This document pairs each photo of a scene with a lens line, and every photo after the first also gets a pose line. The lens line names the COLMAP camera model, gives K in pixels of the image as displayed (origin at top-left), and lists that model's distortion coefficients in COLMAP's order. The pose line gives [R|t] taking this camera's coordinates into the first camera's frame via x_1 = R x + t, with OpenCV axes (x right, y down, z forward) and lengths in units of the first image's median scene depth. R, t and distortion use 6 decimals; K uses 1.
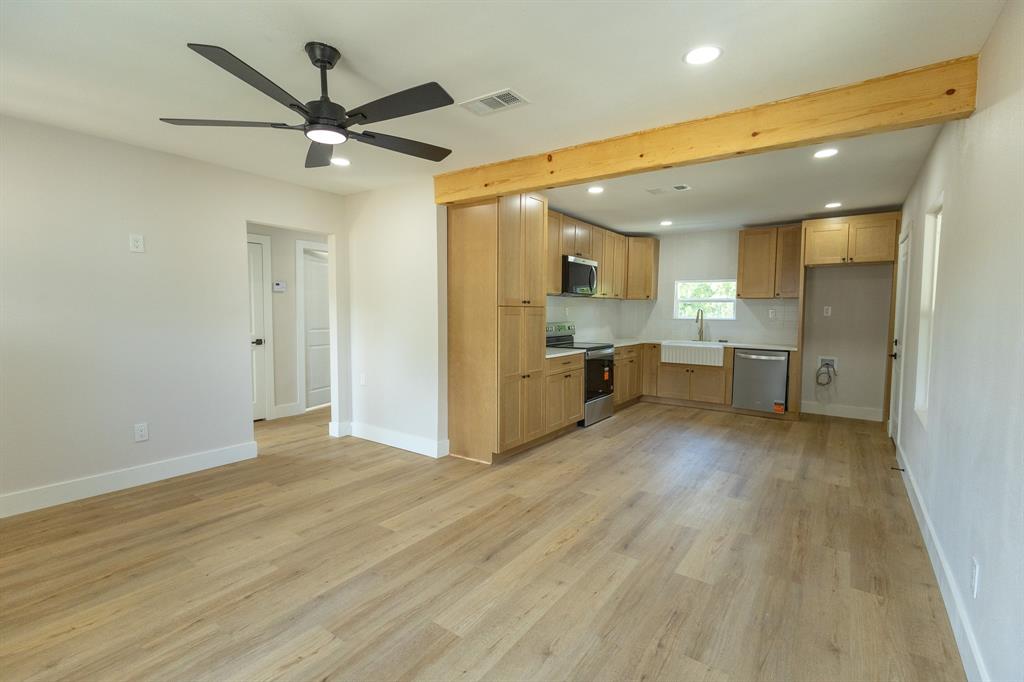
lens RADIAL K [[469.7, 0, 514.1], [0, 469.7, 339.9], [0, 0, 1]] dist [0.001634, 0.001021]
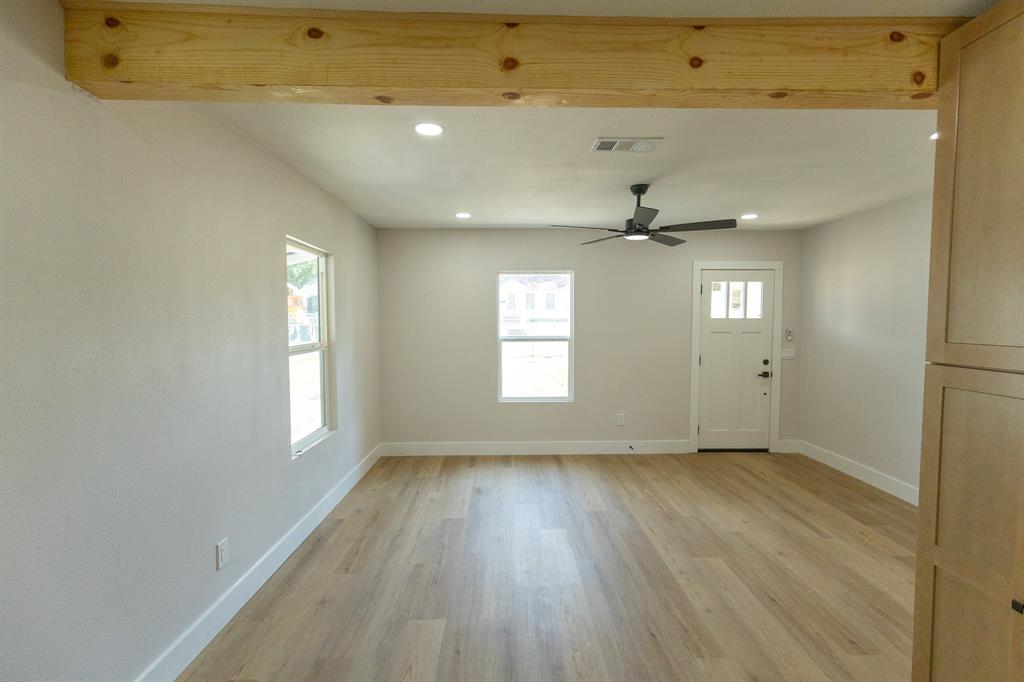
lens RADIAL K [[469.7, 0, 514.1], [0, 469.7, 339.9], [0, 0, 1]] dist [0.001634, 0.001021]
pose [[-0.802311, 0.018512, -0.596620, 0.437911], [-0.047658, 0.994342, 0.094941, -0.099953], [0.595001, 0.104605, -0.796889, 0.985912]]
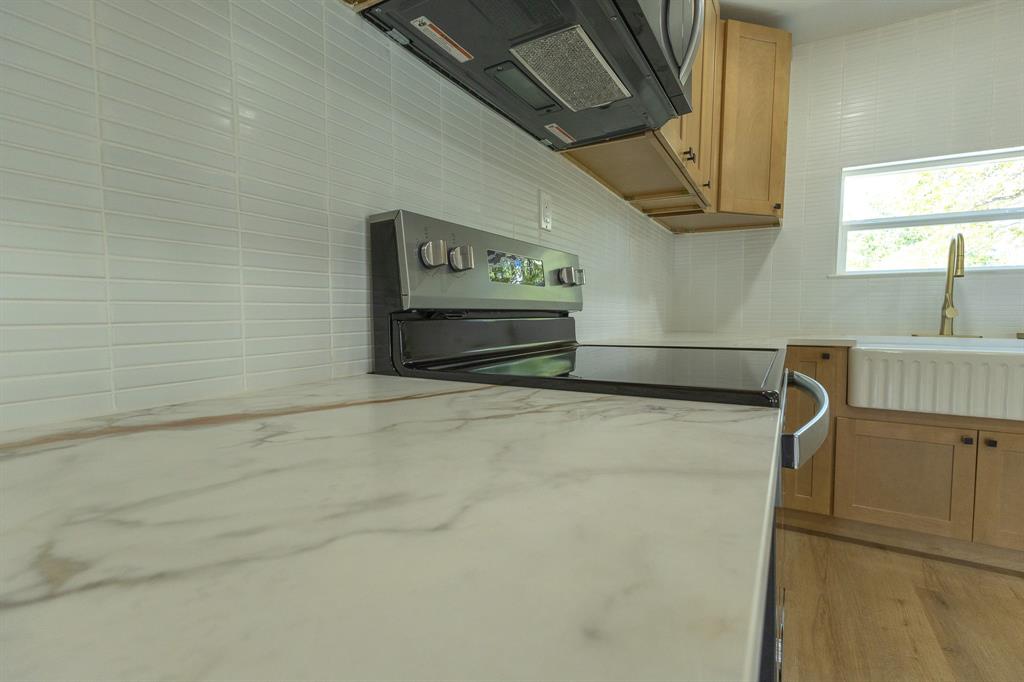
lens RADIAL K [[469.7, 0, 514.1], [0, 469.7, 339.9], [0, 0, 1]] dist [0.001634, 0.001021]
pose [[0.996246, -0.010856, 0.085879, 0.106050], [0.012013, 0.999844, -0.012970, 0.008038], [-0.085725, 0.013953, 0.996221, 1.077119]]
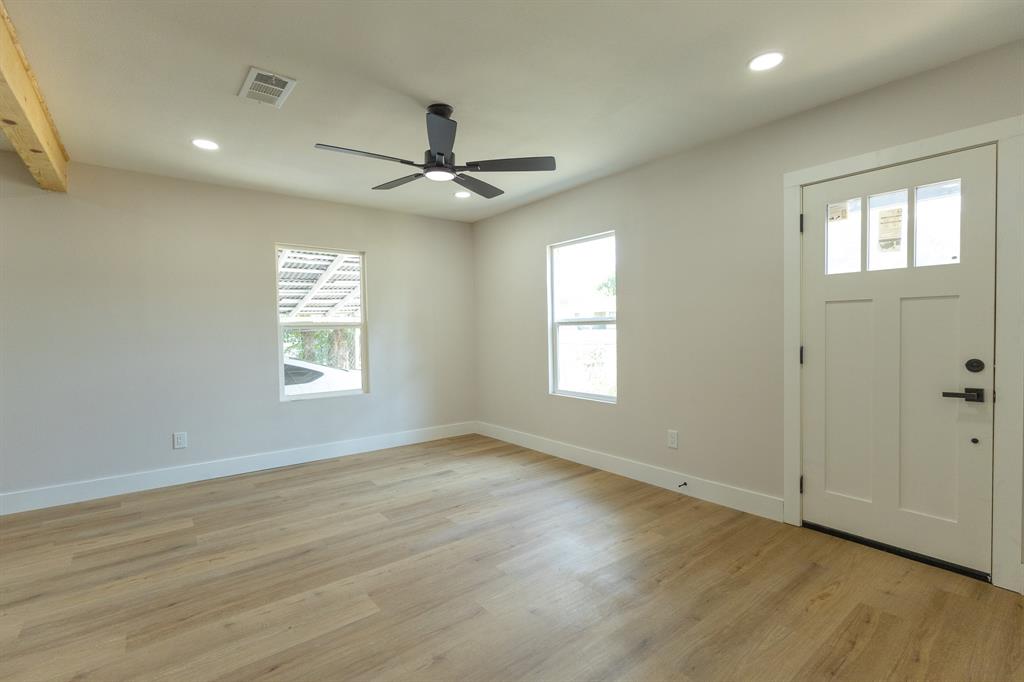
lens RADIAL K [[469.7, 0, 514.1], [0, 469.7, 339.9], [0, 0, 1]] dist [0.001634, 0.001021]
pose [[-0.959944, -0.001356, 0.280189, -0.448672], [0.025906, 0.995276, 0.093571, -0.048952], [-0.278992, 0.097081, -0.955374, 1.041113]]
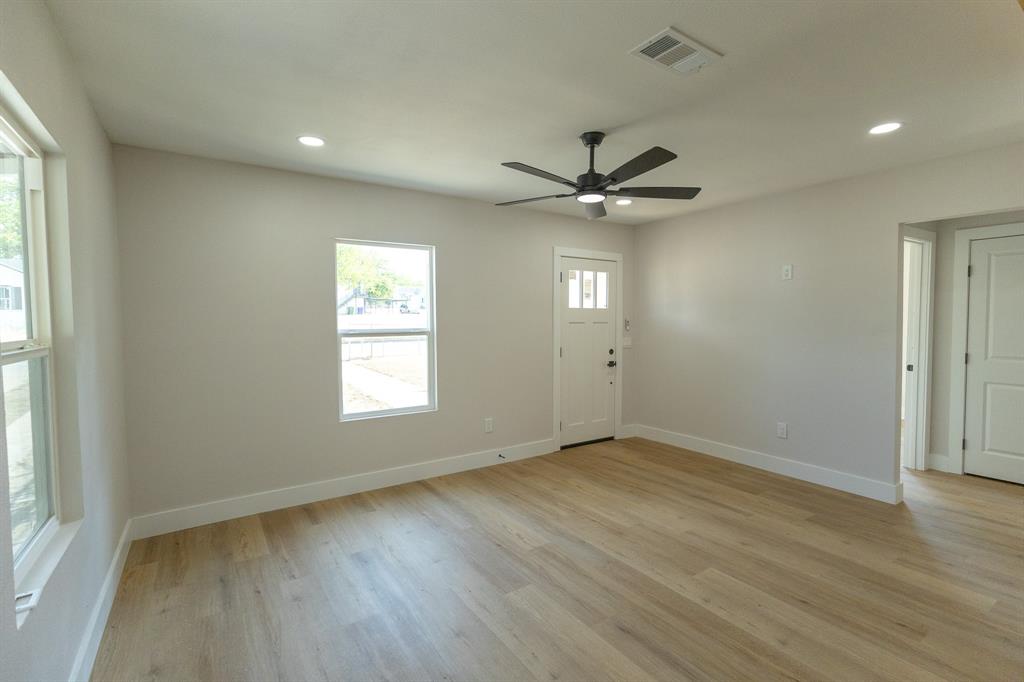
lens RADIAL K [[469.7, 0, 514.1], [0, 469.7, 339.9], [0, 0, 1]] dist [0.001634, 0.001021]
pose [[-0.353555, 0.030980, -0.934901, 0.440134], [-0.062709, 0.996418, 0.056734, -0.044639], [0.933309, 0.078686, -0.350346, 0.611585]]
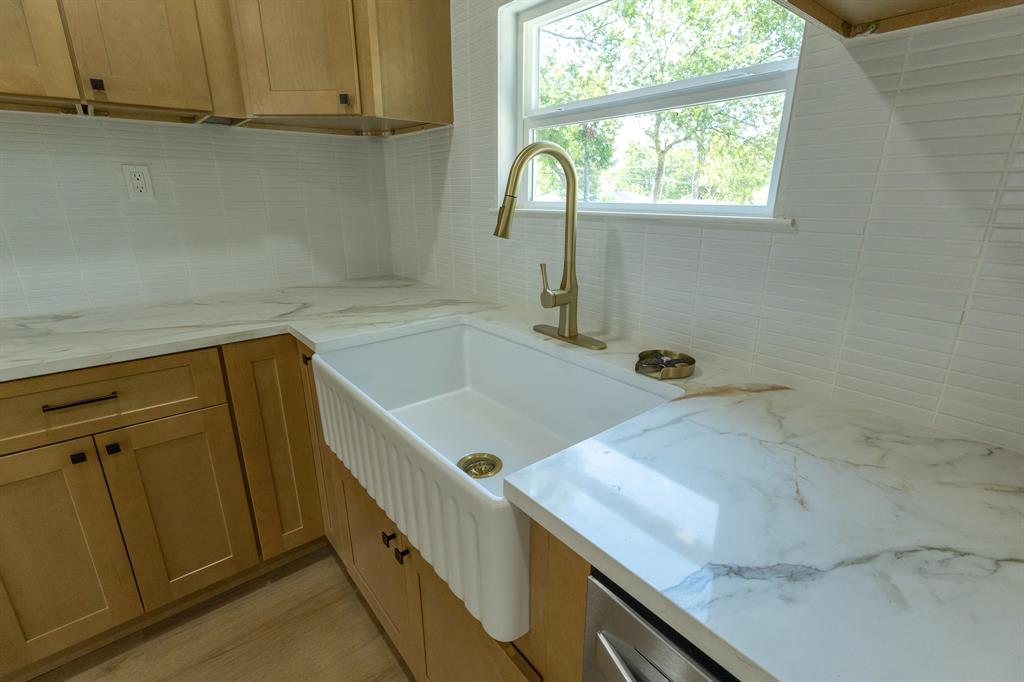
lens RADIAL K [[477.9, 0, 512.0], [0, 477.9, 341.0], [0, 0, 1]] dist [0.000262, 0.000169]
pose [[0.962704, 0.067173, -0.262084, 0.656316], [-0.005405, 0.973271, 0.229596, -0.060484], [0.270501, -0.219616, 0.937335, 1.266191]]
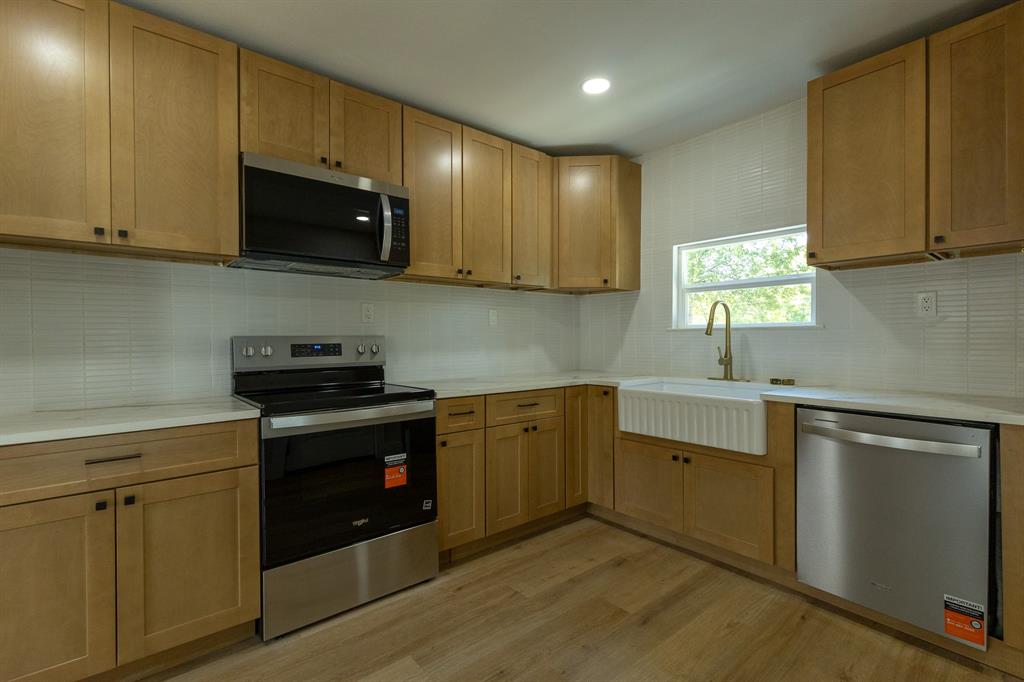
lens RADIAL K [[469.7, 0, 514.1], [0, 469.7, 339.9], [0, 0, 1]] dist [0.001634, 0.001021]
pose [[0.968159, -0.013540, -0.249970, 0.492376], [-0.002097, 0.998062, -0.062184, -0.010807], [0.250327, 0.060728, 0.966255, 0.850721]]
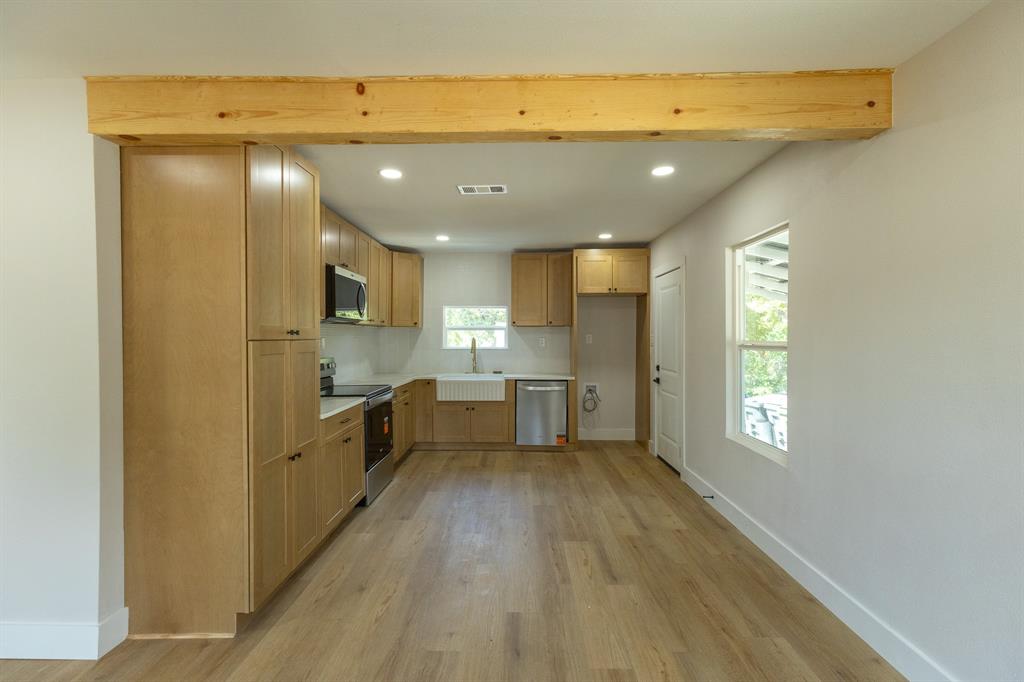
lens RADIAL K [[469.7, 0, 514.1], [0, 469.7, 339.9], [0, 0, 1]] dist [0.001634, 0.001021]
pose [[0.821390, -0.013027, 0.570218, -0.081311], [0.044660, 0.998139, -0.041529, -0.031752], [-0.568615, 0.059577, 0.820443, 0.331460]]
